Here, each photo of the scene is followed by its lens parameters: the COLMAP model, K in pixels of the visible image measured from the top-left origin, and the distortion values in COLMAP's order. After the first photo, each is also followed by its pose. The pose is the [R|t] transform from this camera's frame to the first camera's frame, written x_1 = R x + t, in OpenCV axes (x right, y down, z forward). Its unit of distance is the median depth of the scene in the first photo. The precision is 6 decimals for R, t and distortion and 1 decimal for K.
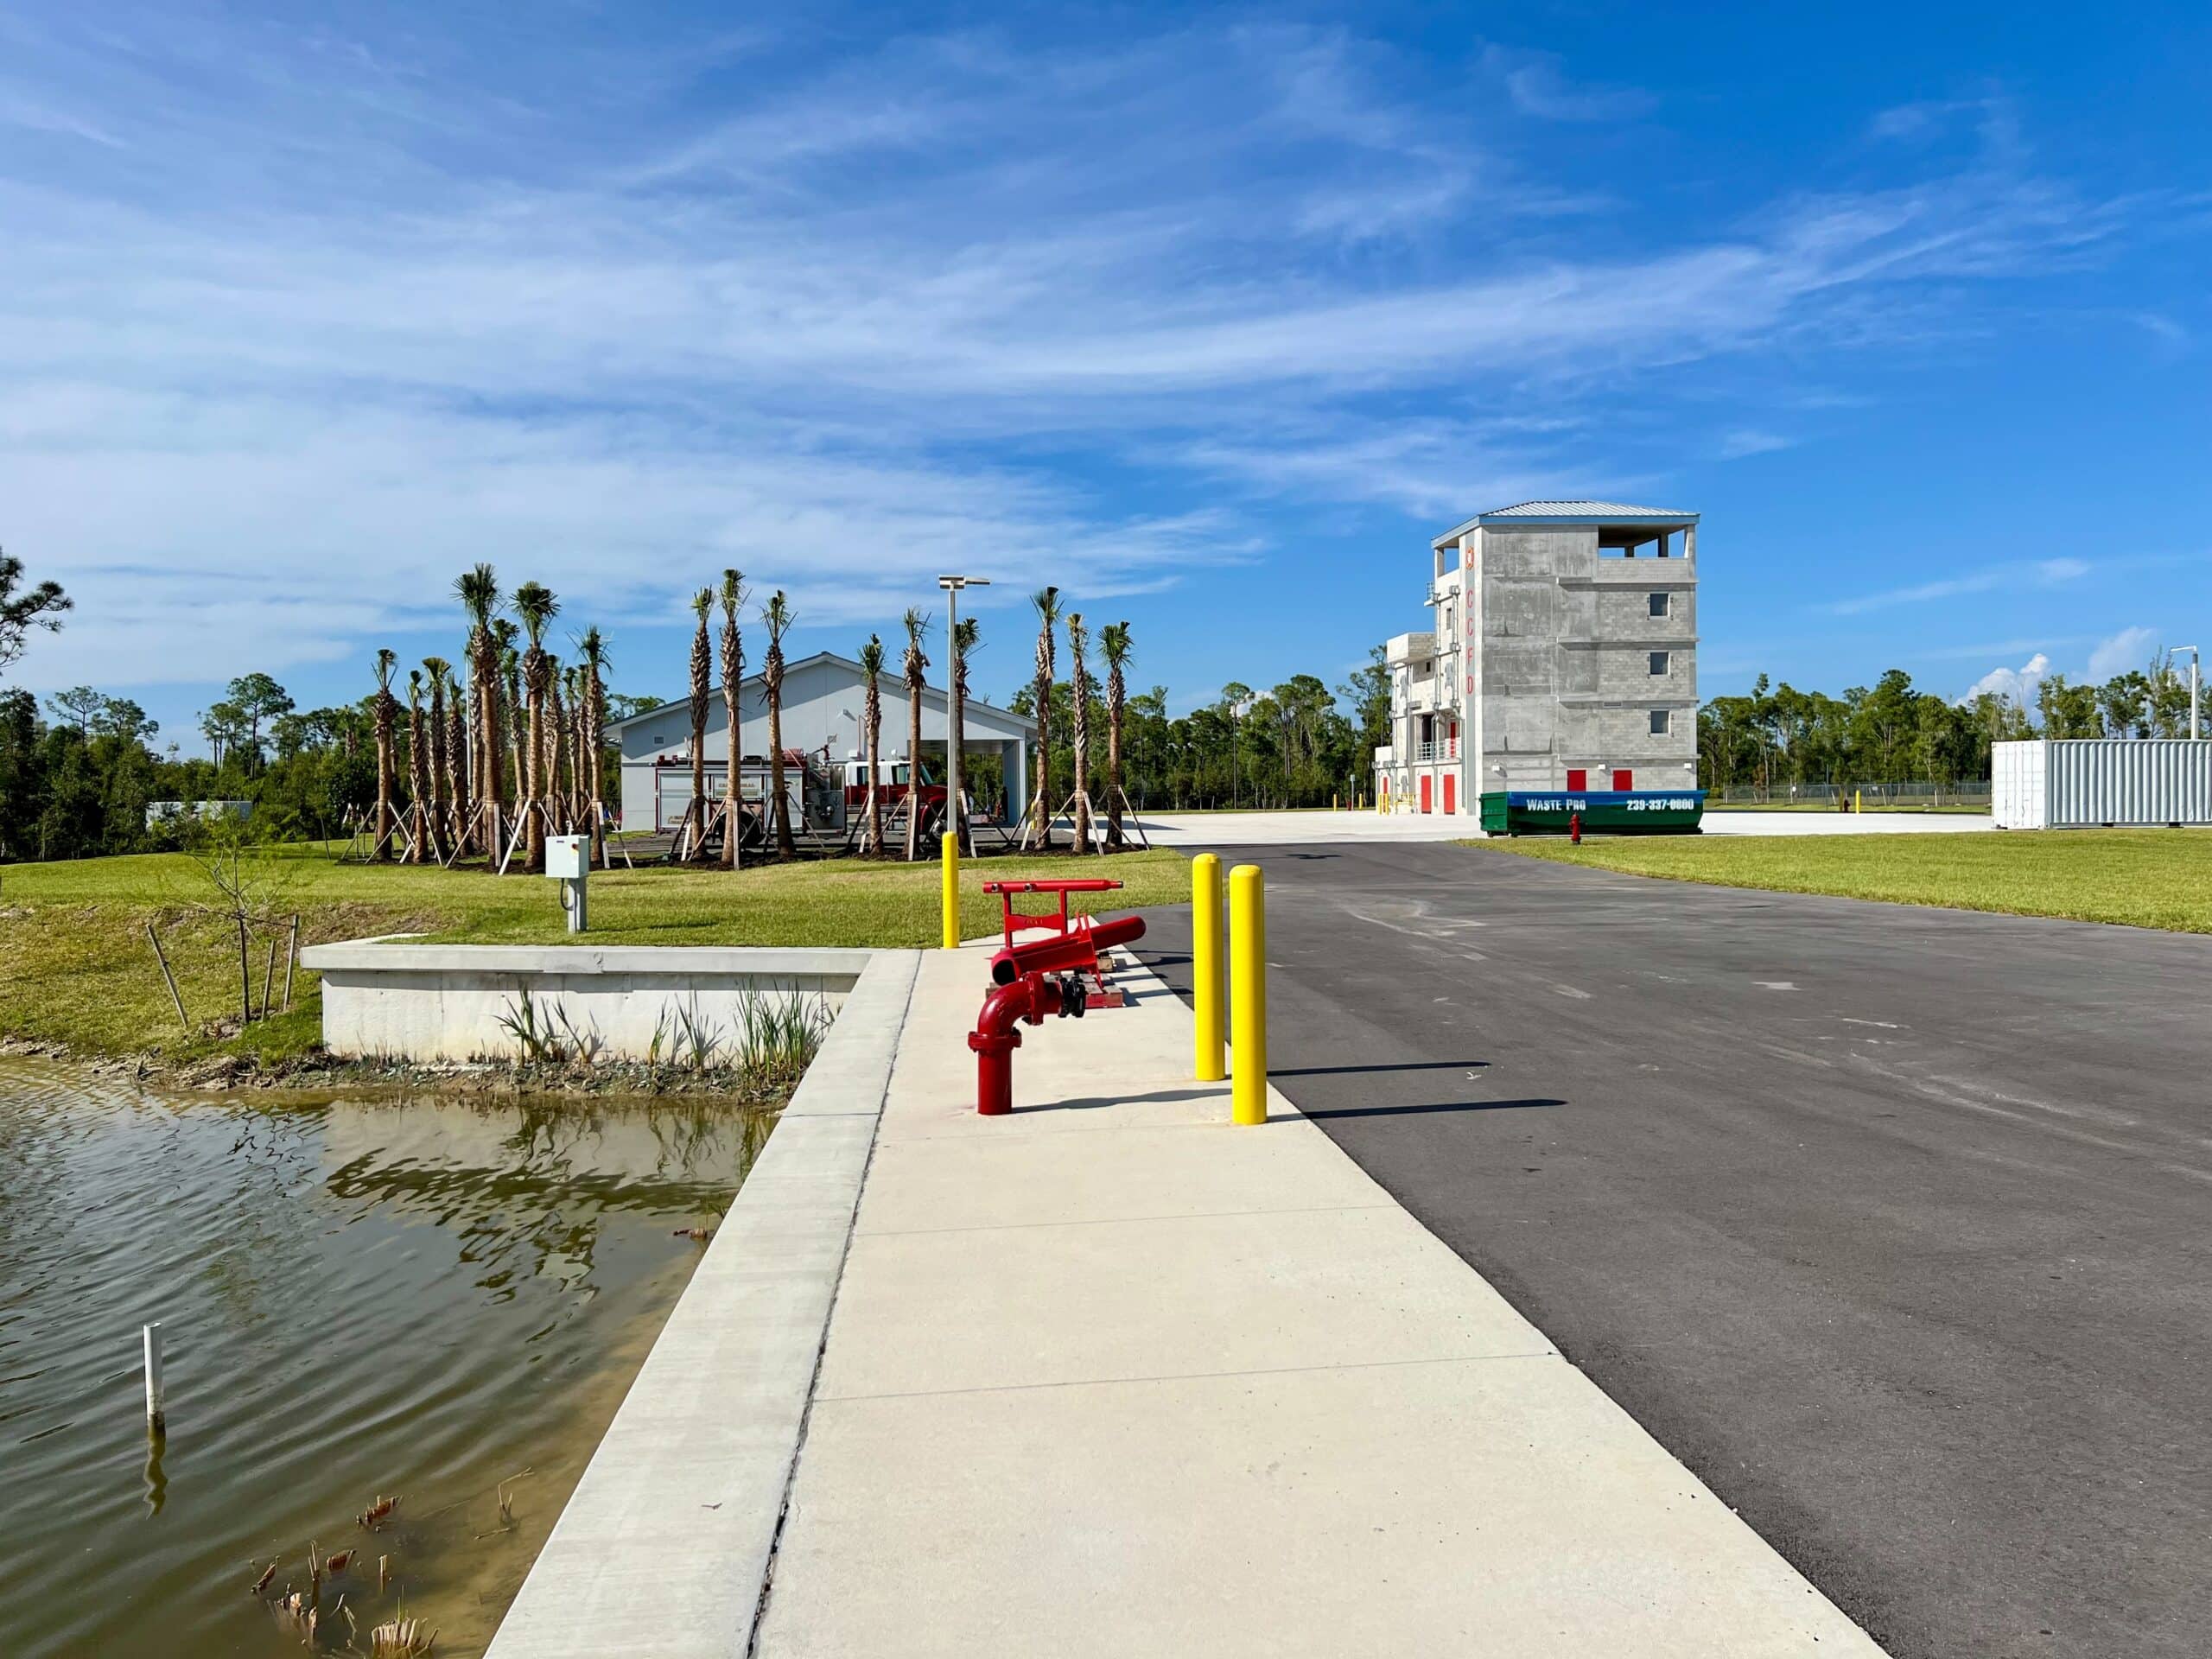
lens RADIAL K [[1839.9, 0, 1106.0], [0, 1839.9, 829.5], [0, 0, 1]] dist [-0.079592, -0.000386]
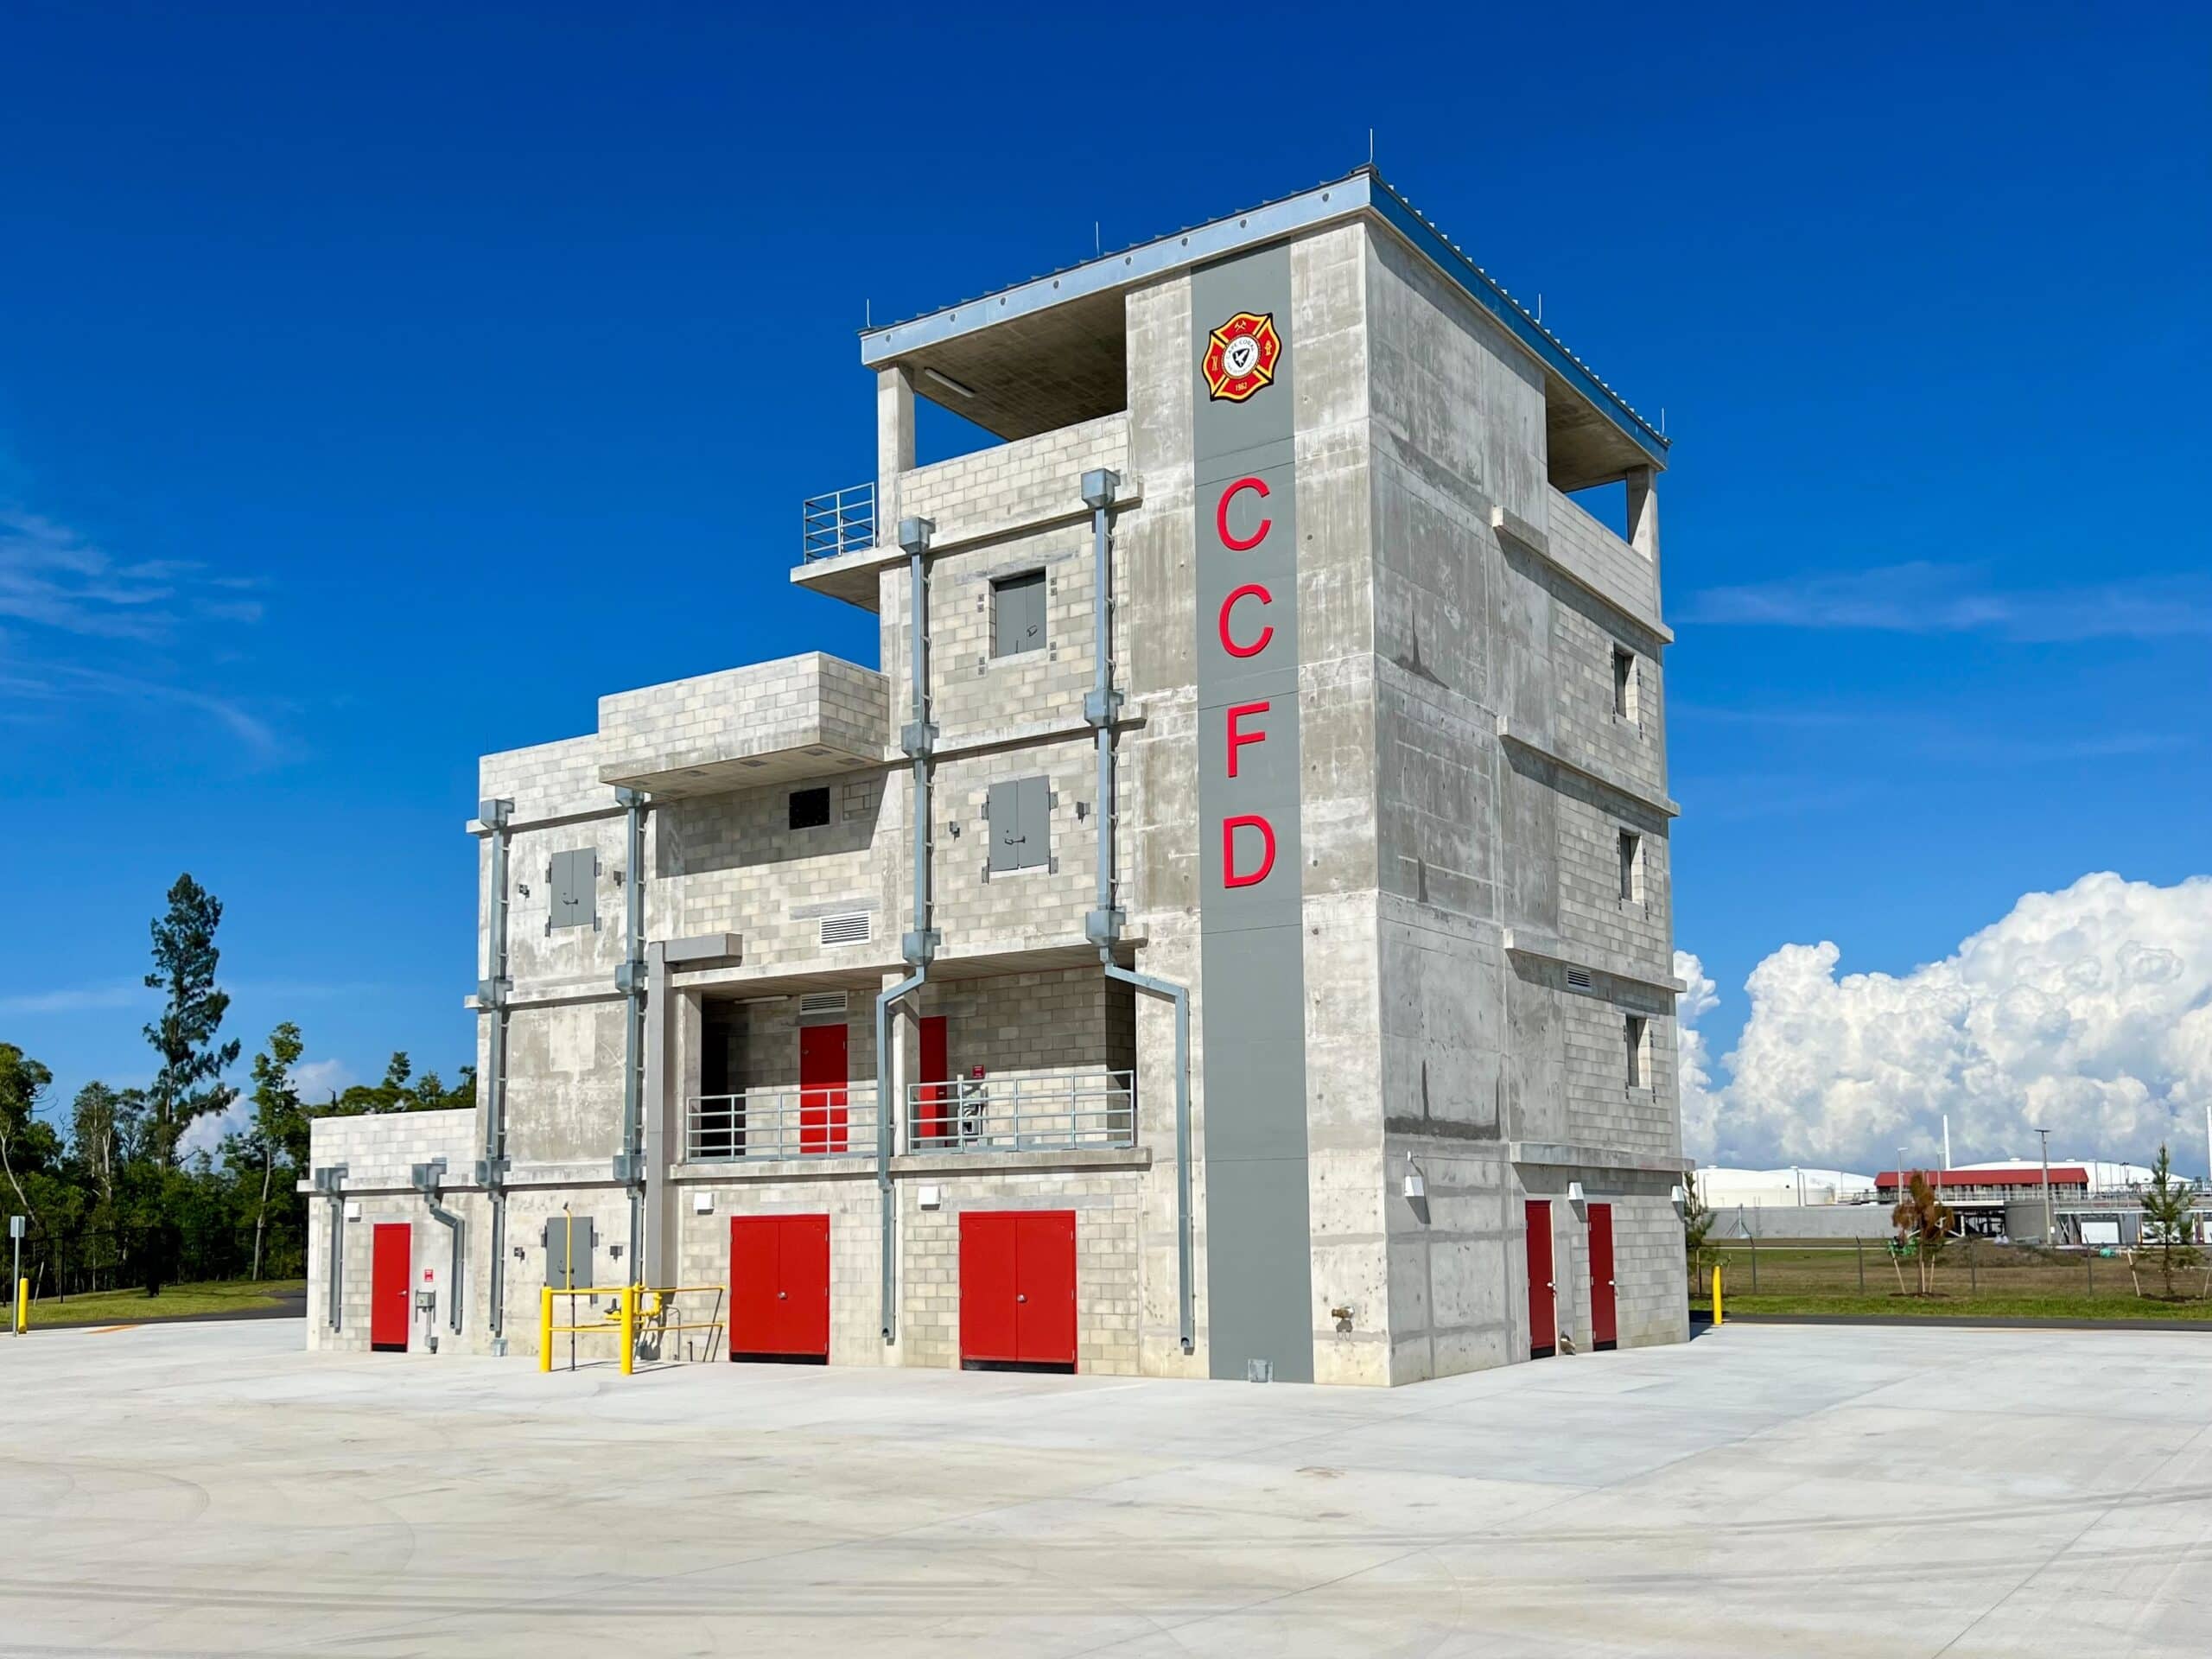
lens RADIAL K [[2096.9, 0, 1098.5], [0, 2096.9, 1023.8], [0, 0, 1]] dist [0.092187, -0.002691]
pose [[0.652408, 0.080925, 0.753535, -0.028142], [0.016482, 0.992532, -0.120862, -0.021585], [-0.757688, 0.091271, 0.646203, 0.839320]]
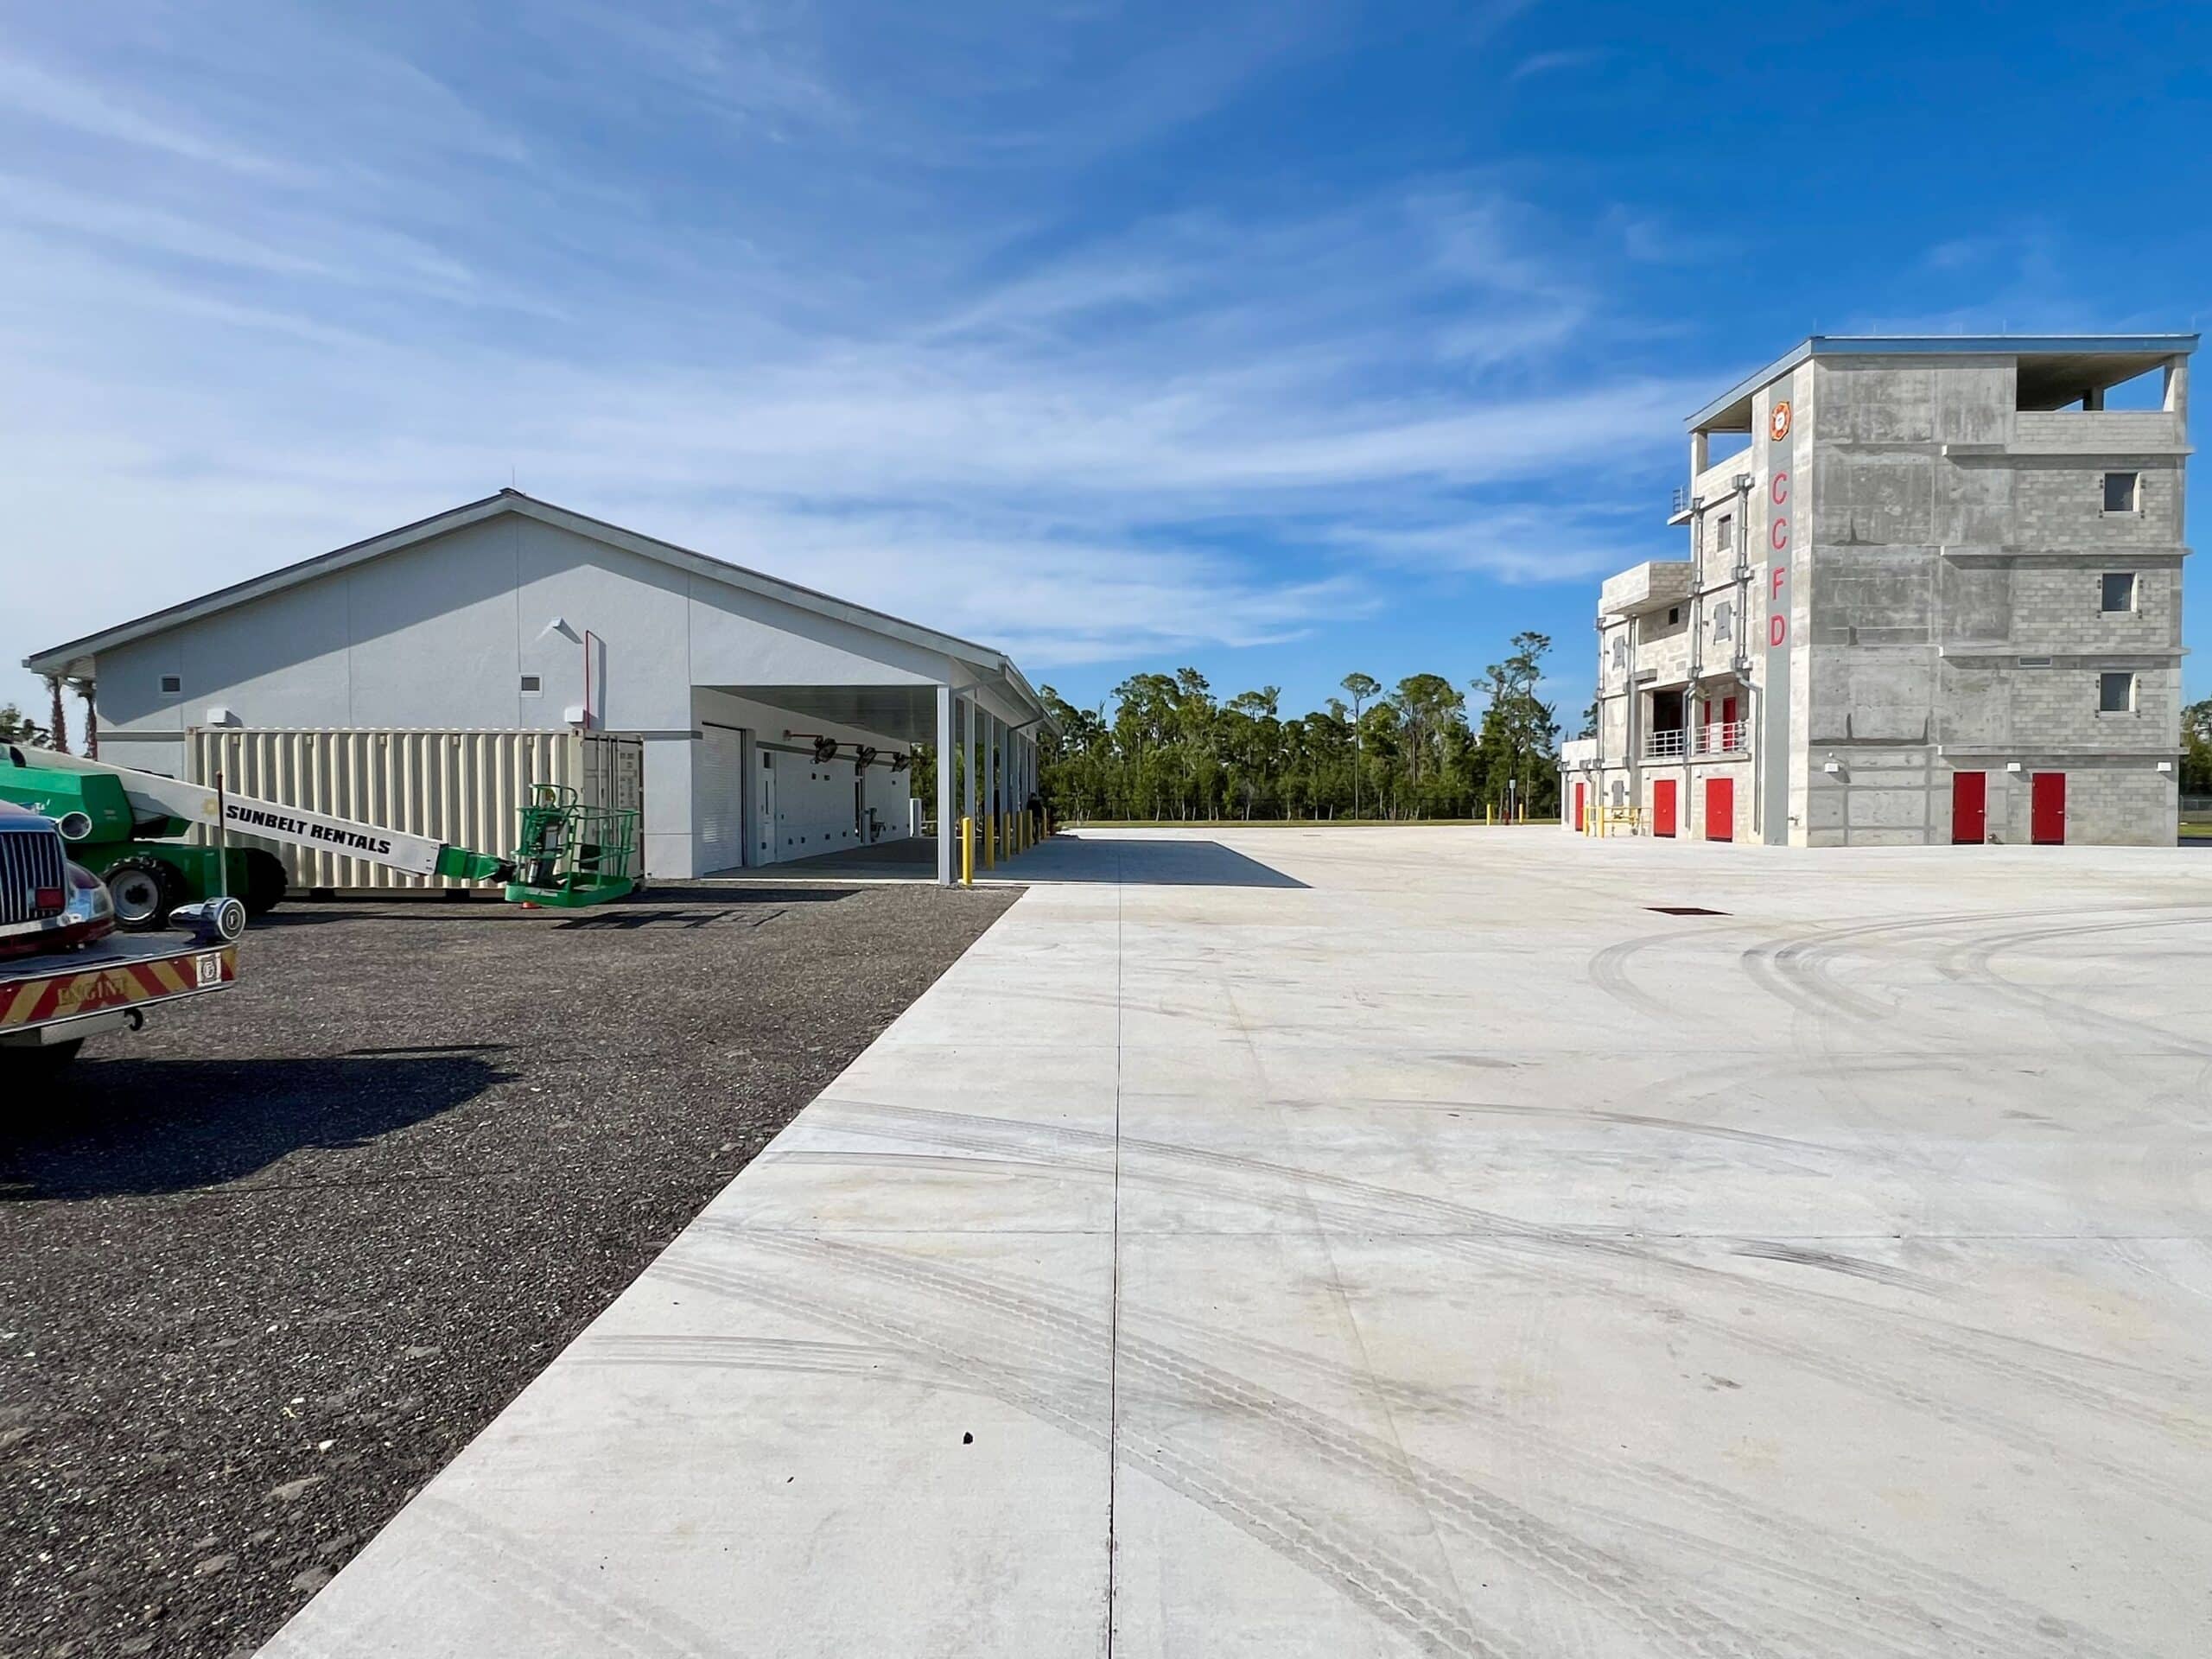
lens RADIAL K [[1339.8, 0, 1144.8], [0, 1339.8, 830.2], [0, 0, 1]] dist [-0.001313, -0.001265]
pose [[0.995810, 0.013899, -0.090381, 0.030847], [-0.013451, 0.999894, 0.005564, -0.012422], [0.090449, -0.004325, 0.995892, 0.542986]]
